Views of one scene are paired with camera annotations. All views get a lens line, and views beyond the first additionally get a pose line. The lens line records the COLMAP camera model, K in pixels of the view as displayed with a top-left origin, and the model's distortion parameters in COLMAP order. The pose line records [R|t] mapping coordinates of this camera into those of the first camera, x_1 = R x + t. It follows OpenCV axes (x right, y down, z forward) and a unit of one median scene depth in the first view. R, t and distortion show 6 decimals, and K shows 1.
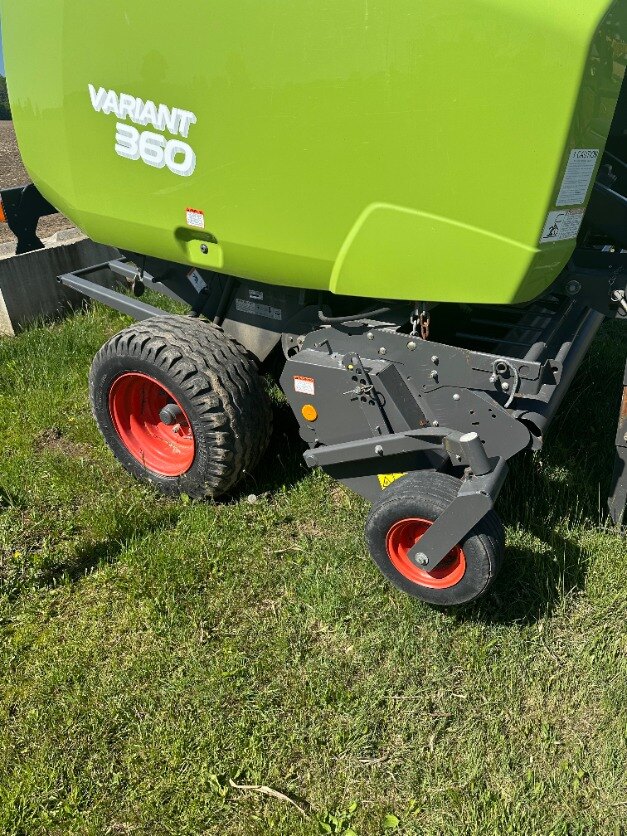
lens RADIAL K [[588.1, 0, 312.9], [0, 588.1, 419.3], [0, 0, 1]] dist [0.043800, -0.019781]
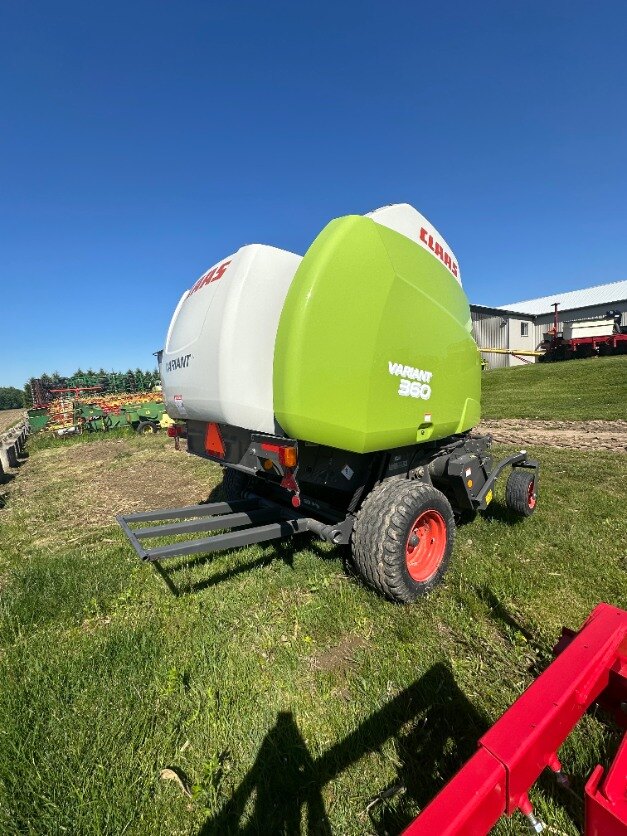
lens RADIAL K [[337.8, 0, 310.6], [0, 337.8, 412.6], [0, 0, 1]] dist [-0.003899, -0.000072]
pose [[0.310937, -0.083273, 0.946776, -1.450638], [0.499175, 0.862009, -0.088120, -0.454034], [-0.808791, 0.500006, 0.309598, 0.950762]]
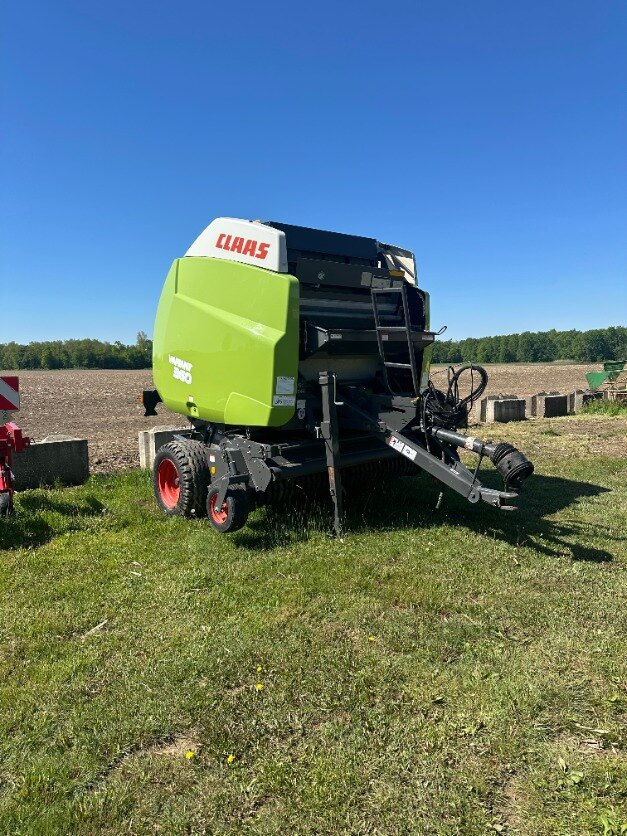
lens RADIAL K [[588.1, 0, 310.8], [0, 588.1, 412.1], [0, 0, 1]] dist [0.043800, -0.019781]
pose [[0.948716, 0.041218, -0.313431, 1.160202], [-0.157378, 0.921452, -0.355187, 0.584870], [0.274172, 0.386299, 0.880683, -1.191162]]
